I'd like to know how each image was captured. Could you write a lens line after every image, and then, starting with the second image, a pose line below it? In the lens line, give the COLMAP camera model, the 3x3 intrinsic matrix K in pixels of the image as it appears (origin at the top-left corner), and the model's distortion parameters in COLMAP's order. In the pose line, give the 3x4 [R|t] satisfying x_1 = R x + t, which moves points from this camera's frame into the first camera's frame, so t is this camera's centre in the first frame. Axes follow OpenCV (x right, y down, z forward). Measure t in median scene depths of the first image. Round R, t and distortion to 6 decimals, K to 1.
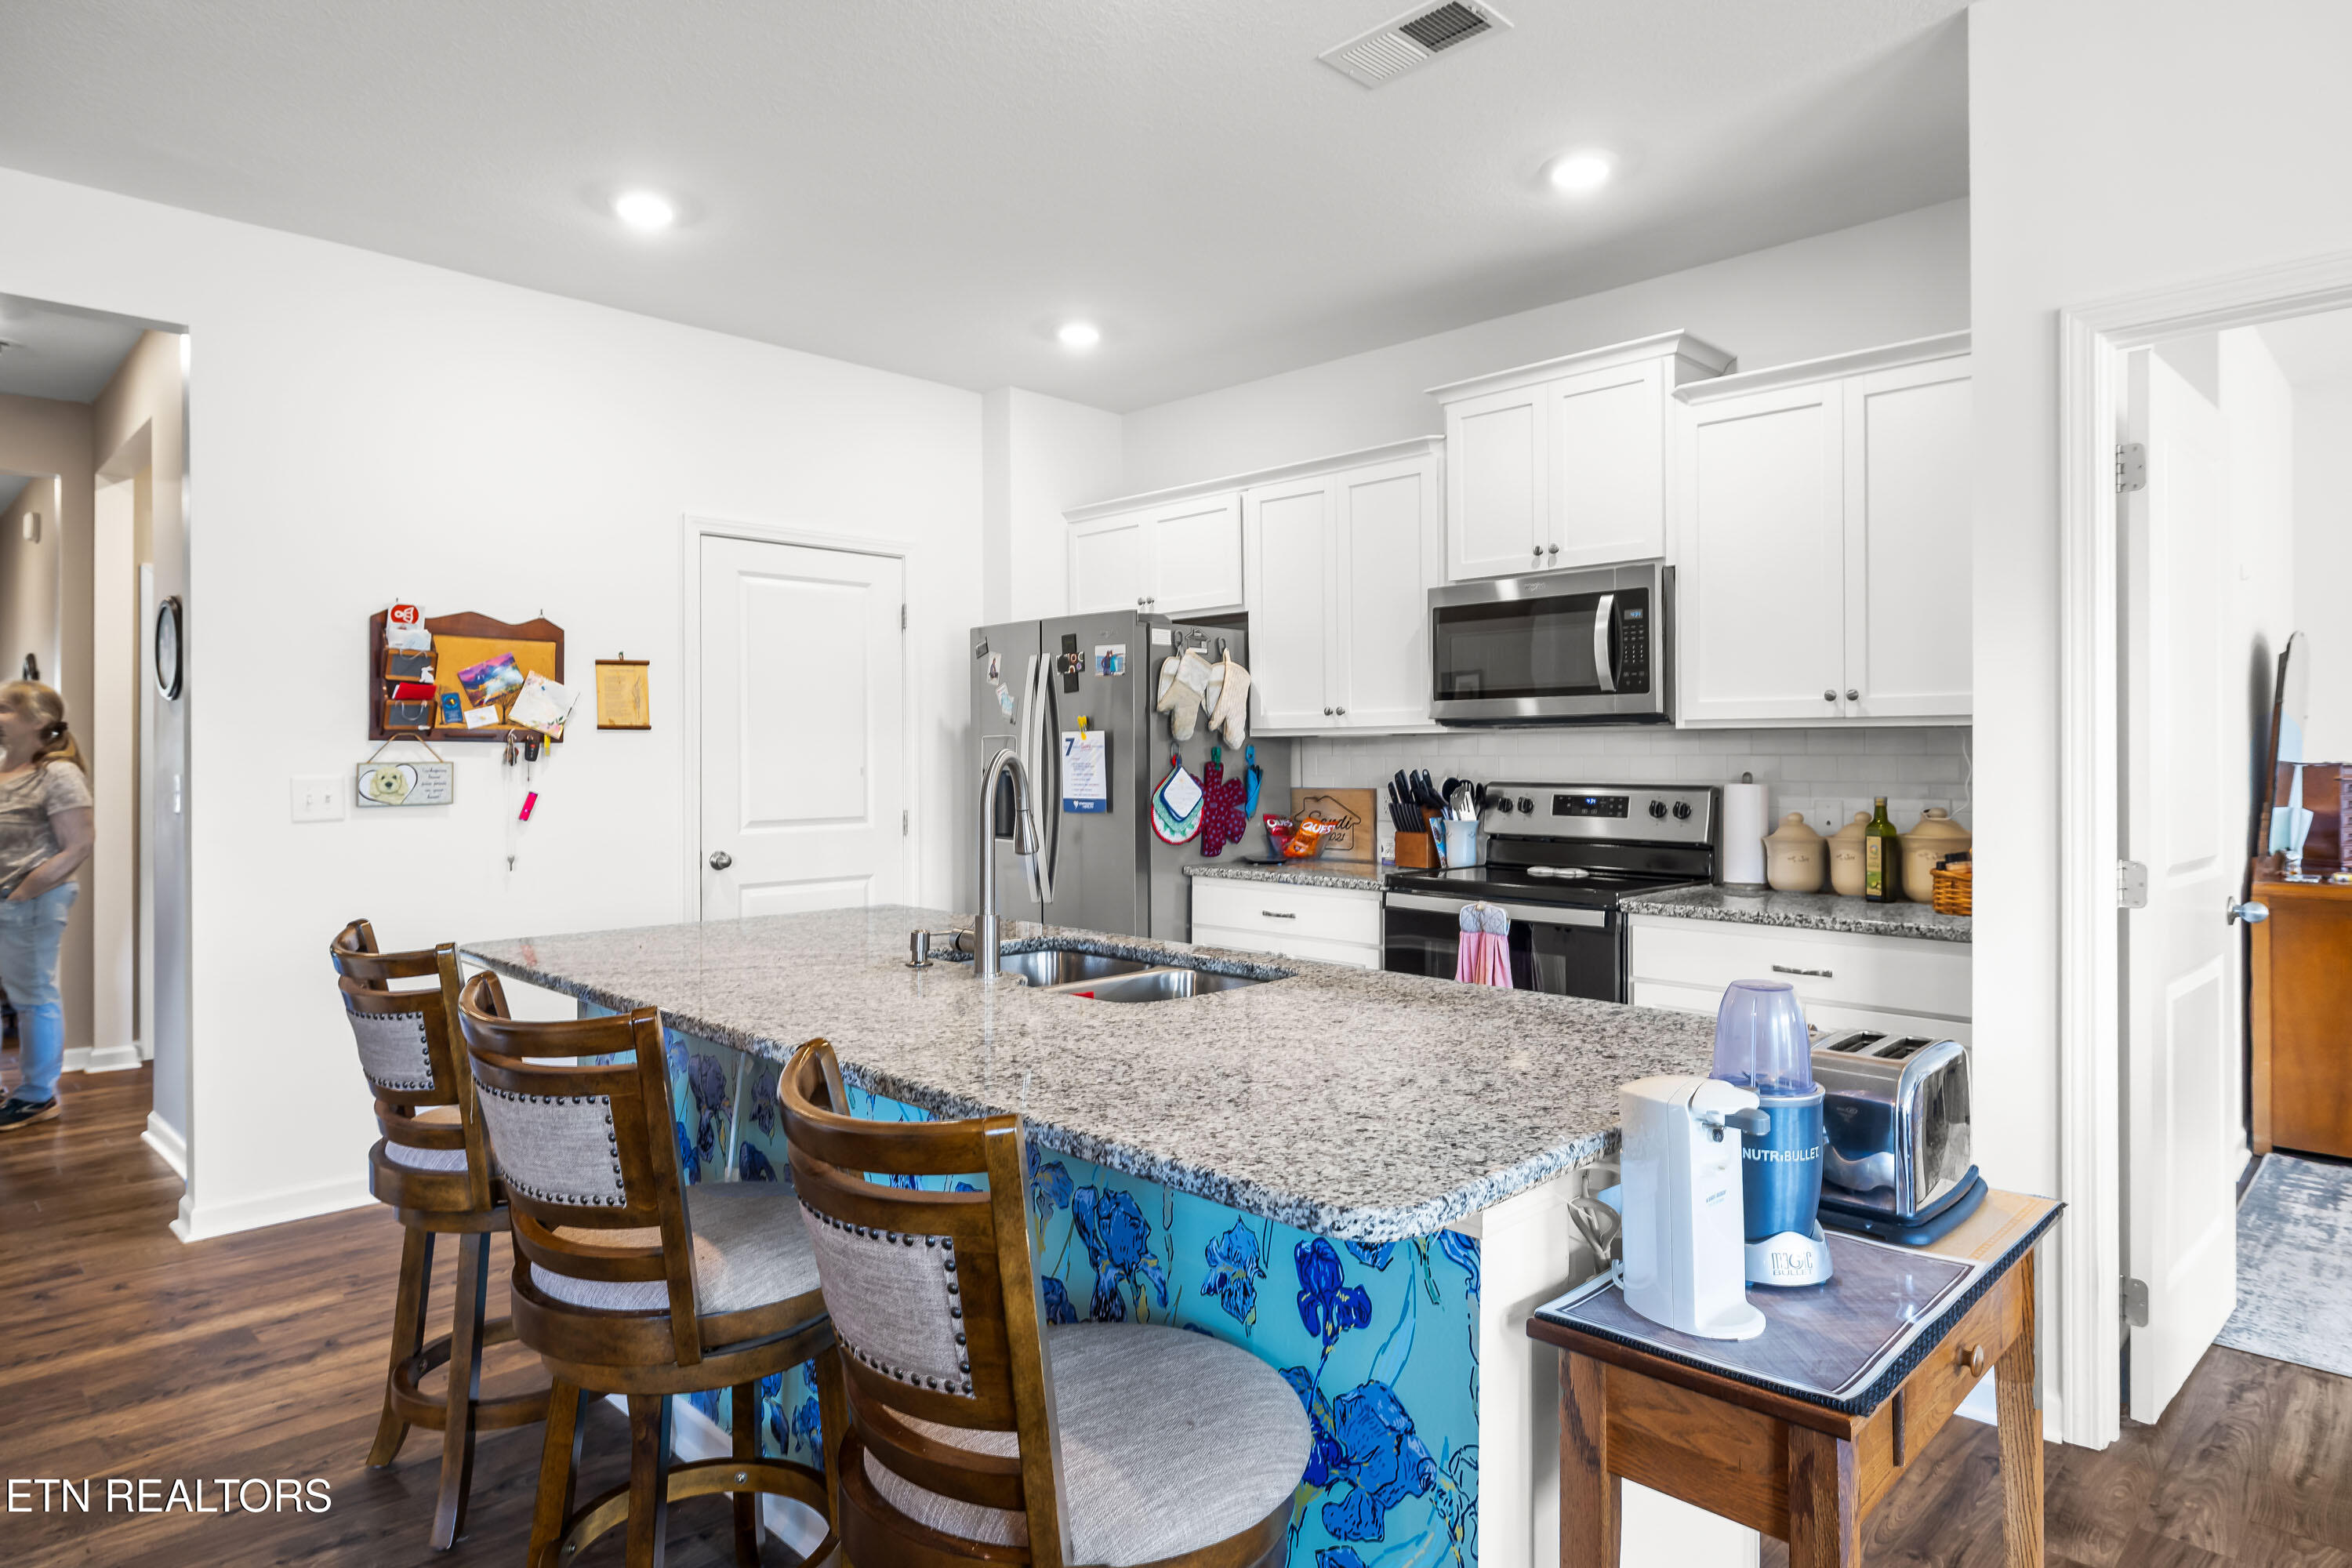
lens RADIAL K [[1366.9, 0, 1162.6], [0, 1366.9, 752.2], [0, 0, 1]] dist [-0.002396, 0.001799]
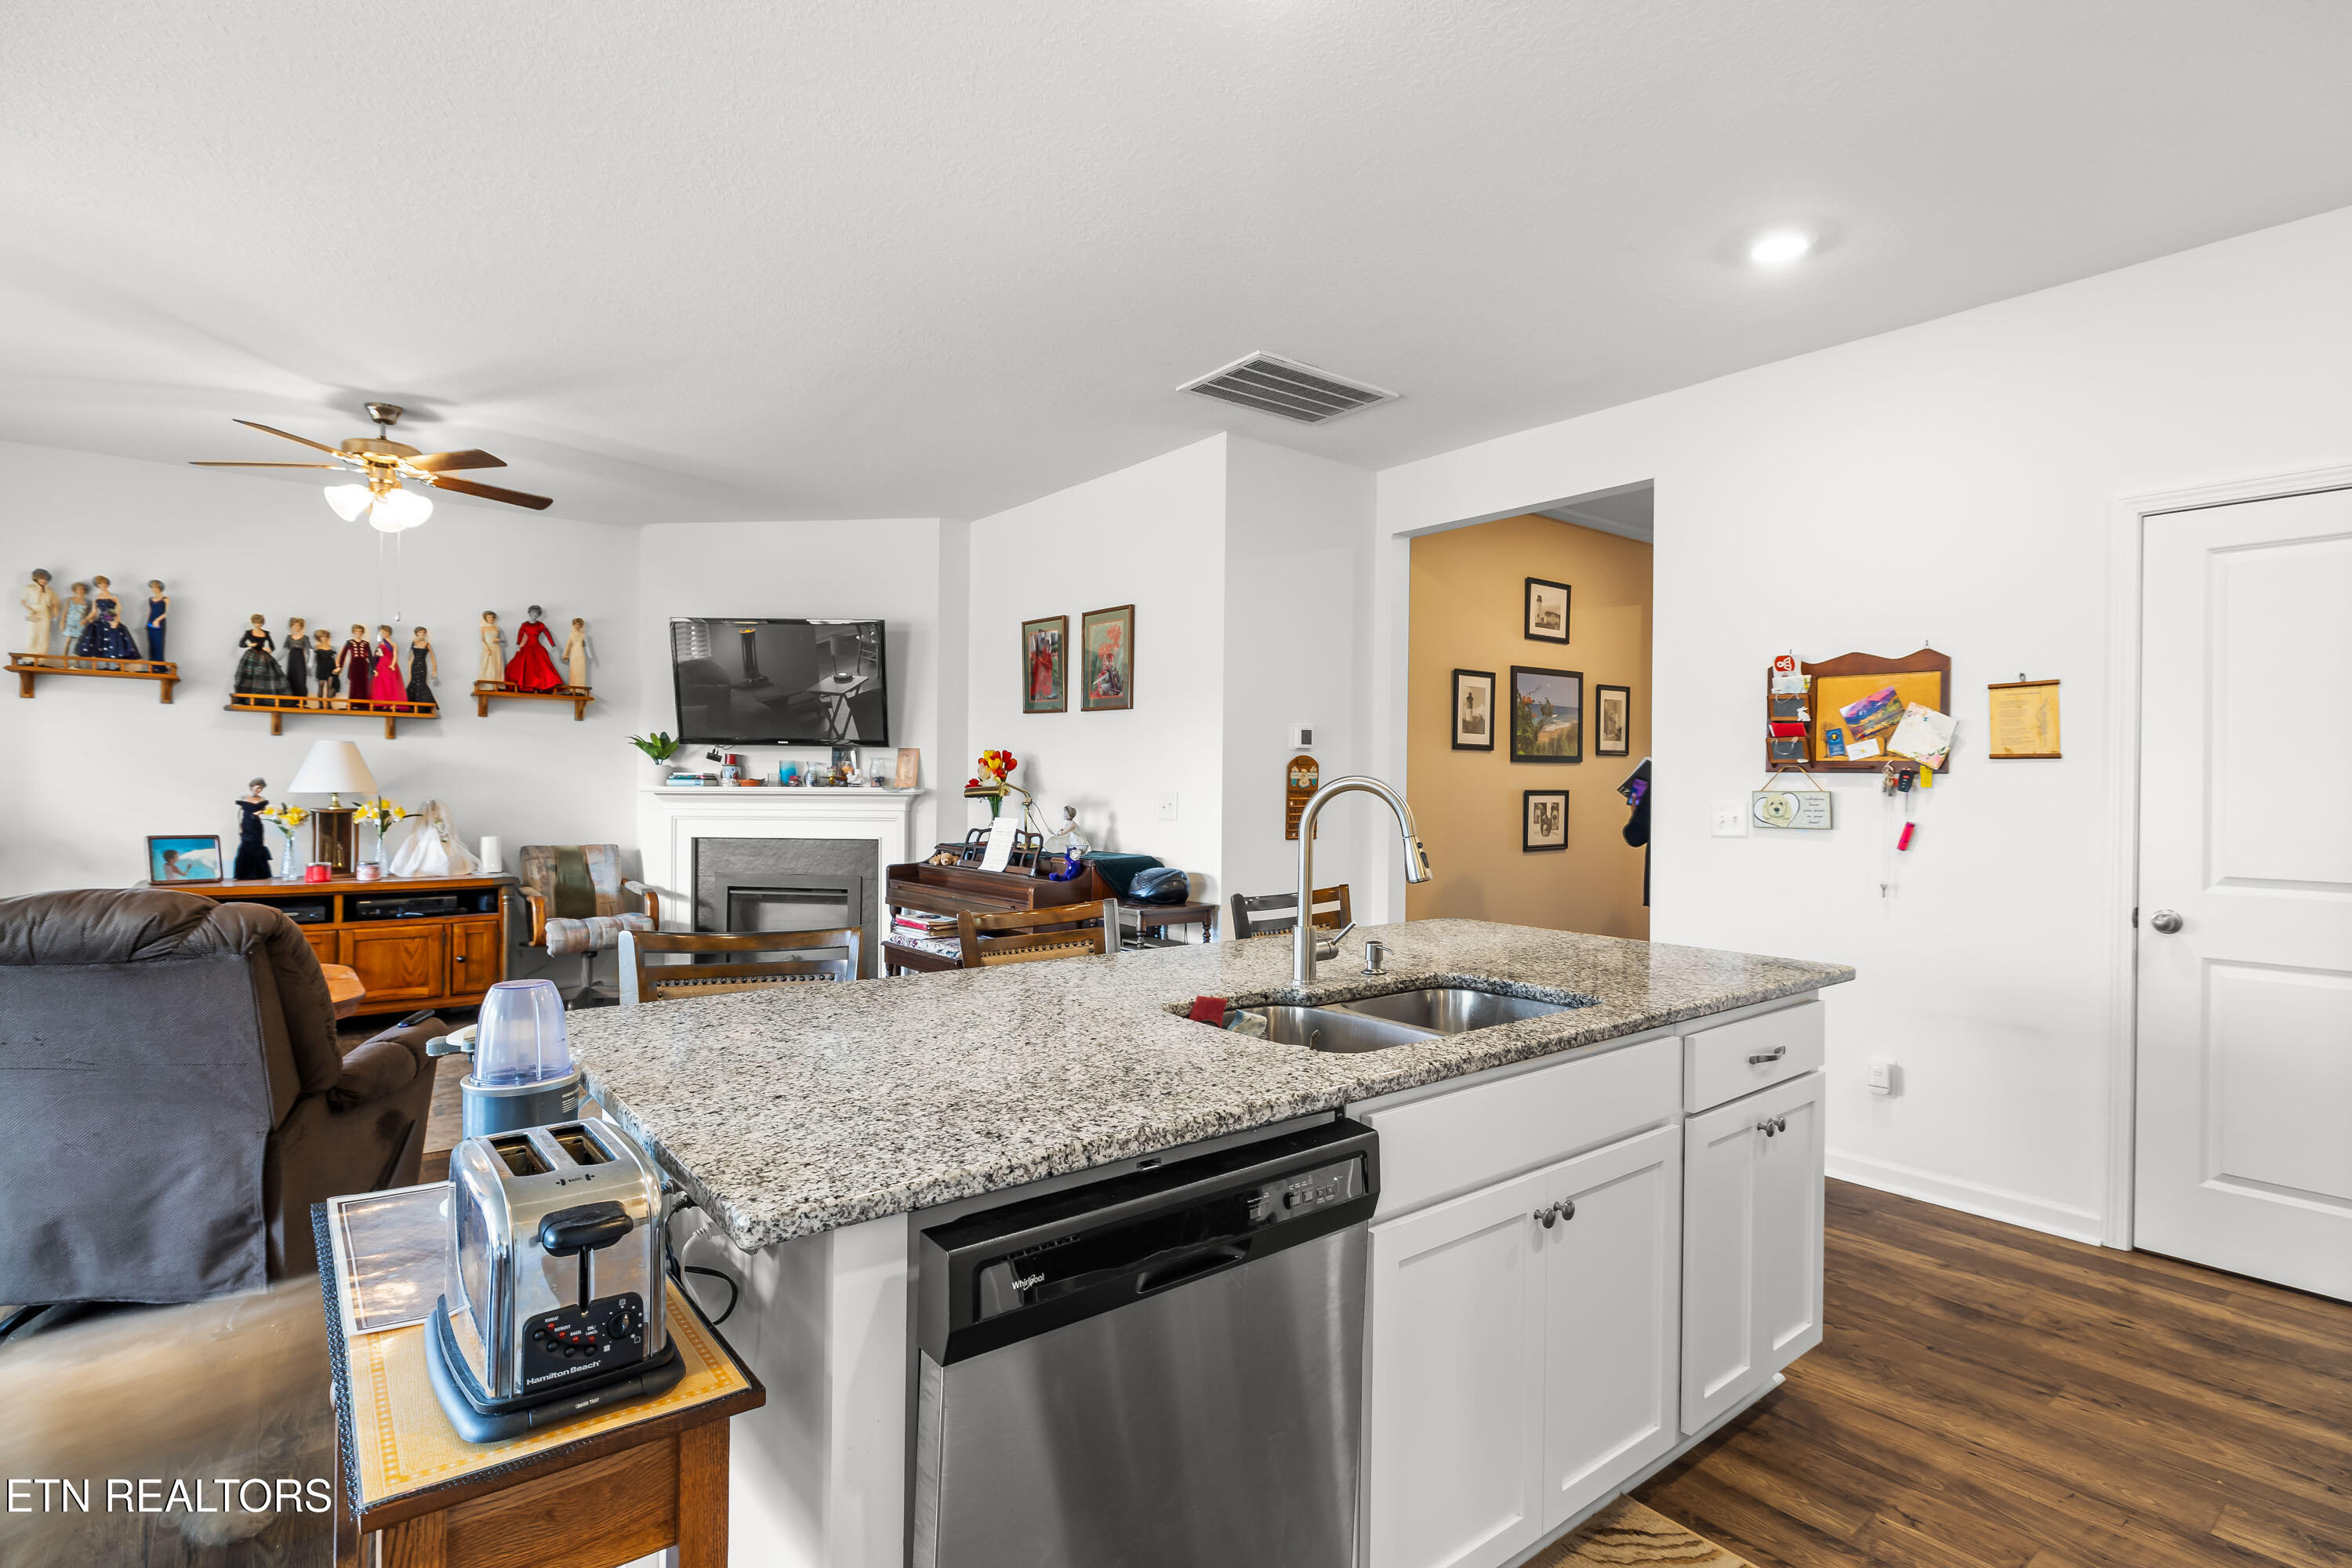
lens RADIAL K [[1156.6, 0, 1180.7], [0, 1156.6, 781.0], [0, 0, 1]] dist [-0.004411, -0.001965]
pose [[-0.122422, 0.002569, -0.992475, 0.453607], [-0.007233, 0.999968, 0.003481, -0.000564], [0.992452, 0.007605, -0.122400, 0.571851]]
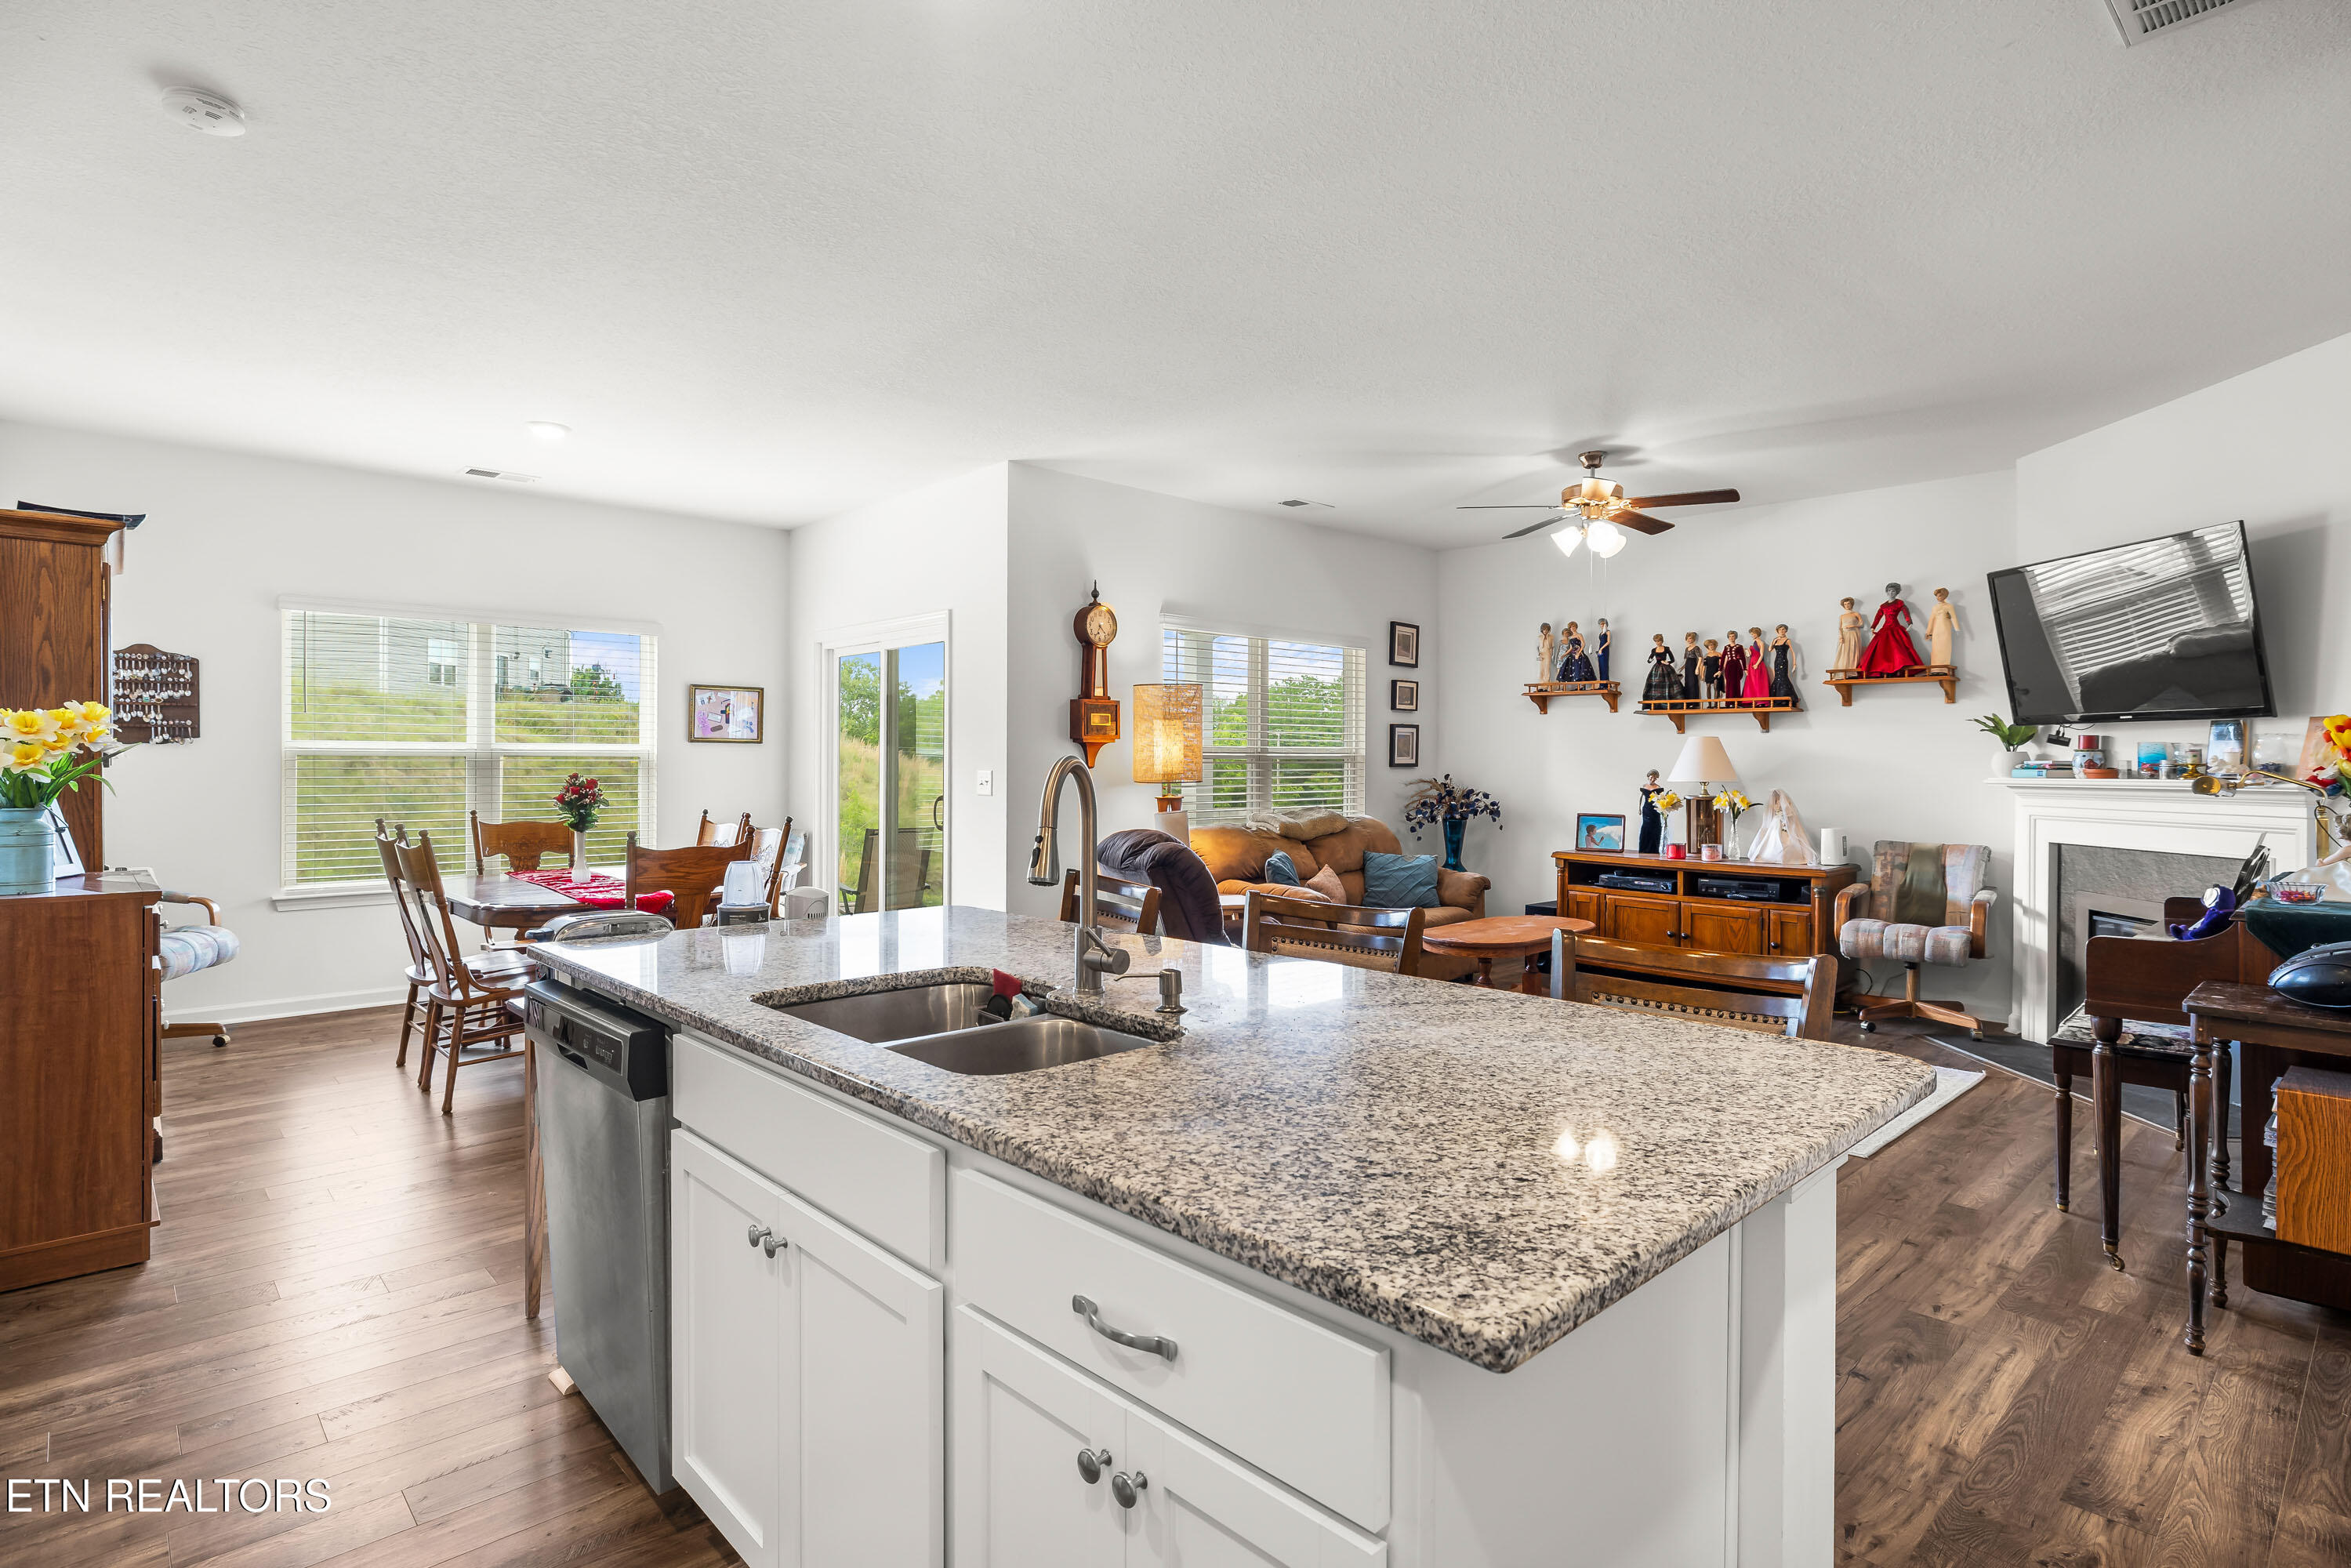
lens RADIAL K [[1156.2, 0, 1166.3], [0, 1156.2, 769.5], [0, 0, 1]] dist [-0.004411, -0.001965]
pose [[-0.998870, 0.001712, 0.047496, -0.127517], [0.001854, 0.999994, 0.002947, 0.002362], [-0.047490, 0.003032, -0.998867, 0.999476]]
